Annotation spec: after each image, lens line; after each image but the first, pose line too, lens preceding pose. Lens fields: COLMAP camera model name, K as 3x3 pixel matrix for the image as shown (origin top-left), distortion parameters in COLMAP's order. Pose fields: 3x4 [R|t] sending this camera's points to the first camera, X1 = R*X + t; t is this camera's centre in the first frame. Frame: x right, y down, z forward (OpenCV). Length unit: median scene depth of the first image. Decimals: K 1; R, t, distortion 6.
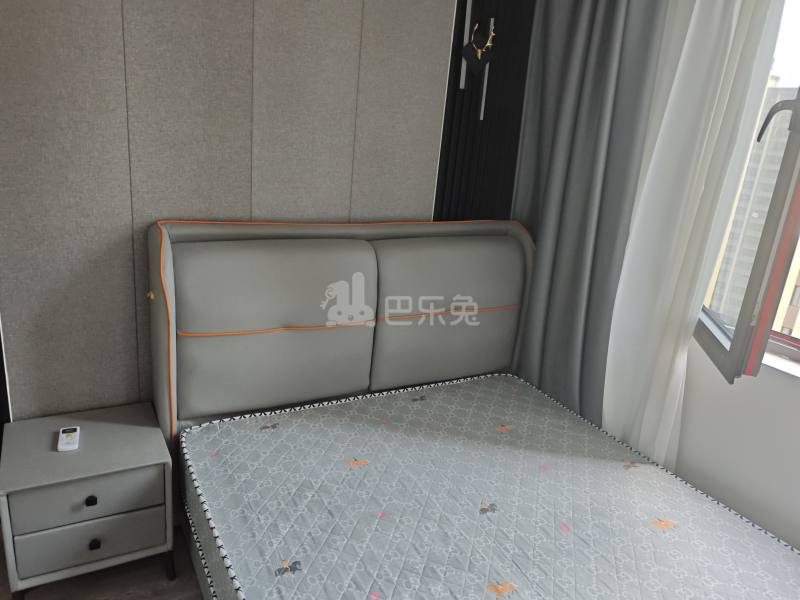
lens RADIAL K [[577.5, 0, 384.5], [0, 577.5, 304.6], [0, 0, 1]] dist [0.021665, -0.033849]
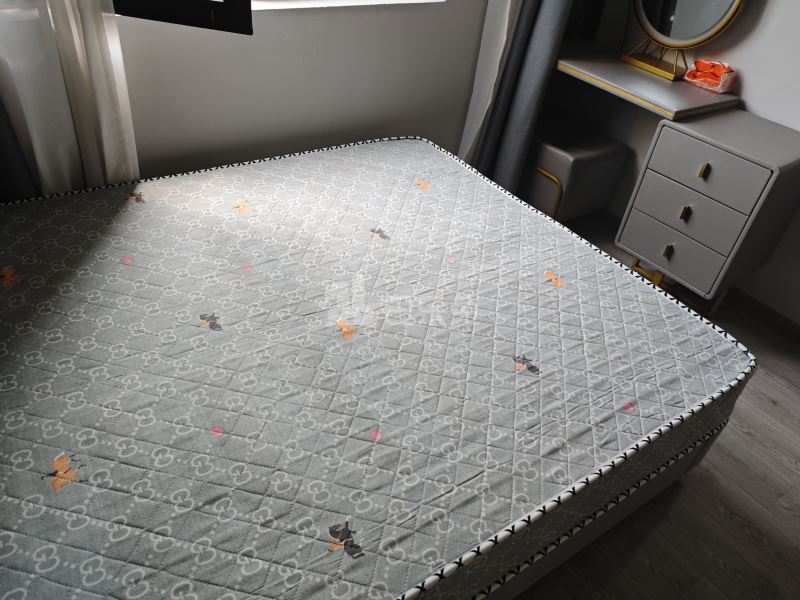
lens RADIAL K [[577.5, 0, 392.3], [0, 577.5, 291.3], [0, 0, 1]] dist [0.021665, -0.033849]
pose [[-0.080125, -0.685034, 0.724092, -0.340907], [0.190363, 0.702541, 0.685710, -0.149864], [-0.978439, 0.192783, 0.074114, 0.623373]]
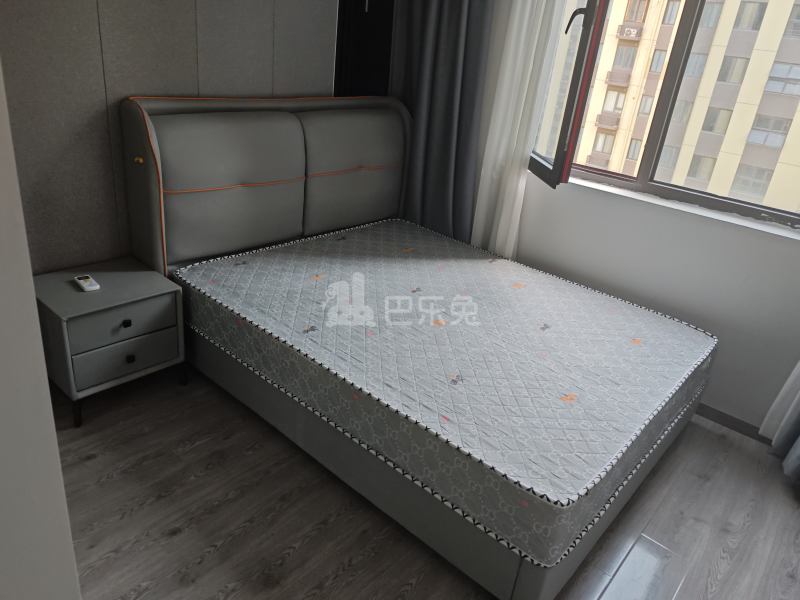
lens RADIAL K [[577.5, 0, 404.3], [0, 577.5, 297.7], [0, 0, 1]] dist [0.021665, -0.033849]
pose [[0.938245, -0.130882, 0.320260, -0.300488], [0.077471, 0.981655, 0.174215, 0.096688], [-0.337187, -0.138646, 0.931173, -0.352632]]
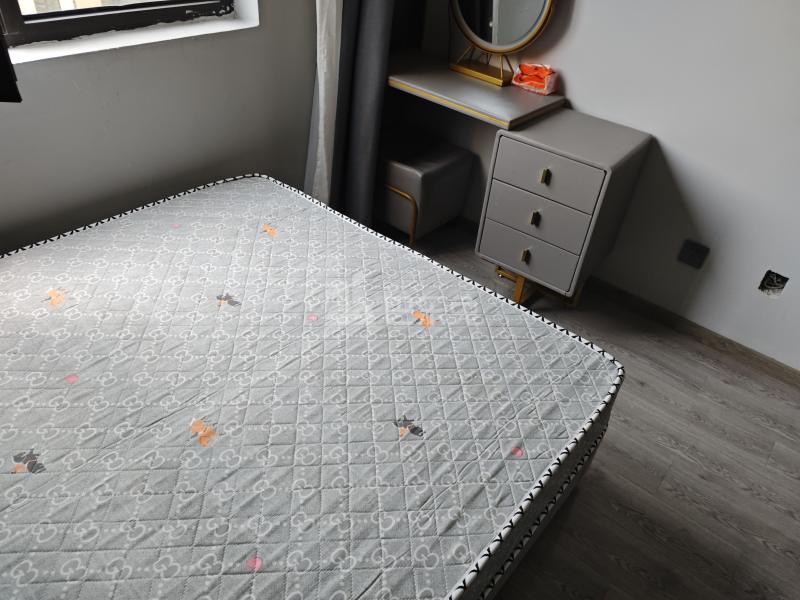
lens RADIAL K [[577.5, 0, 402.3], [0, 577.5, 299.5], [0, 0, 1]] dist [0.021665, -0.033849]
pose [[-0.354112, -0.660451, 0.662125, -0.244095], [0.157025, 0.655961, 0.738281, -0.155709], [-0.921926, 0.365404, -0.128576, 0.571798]]
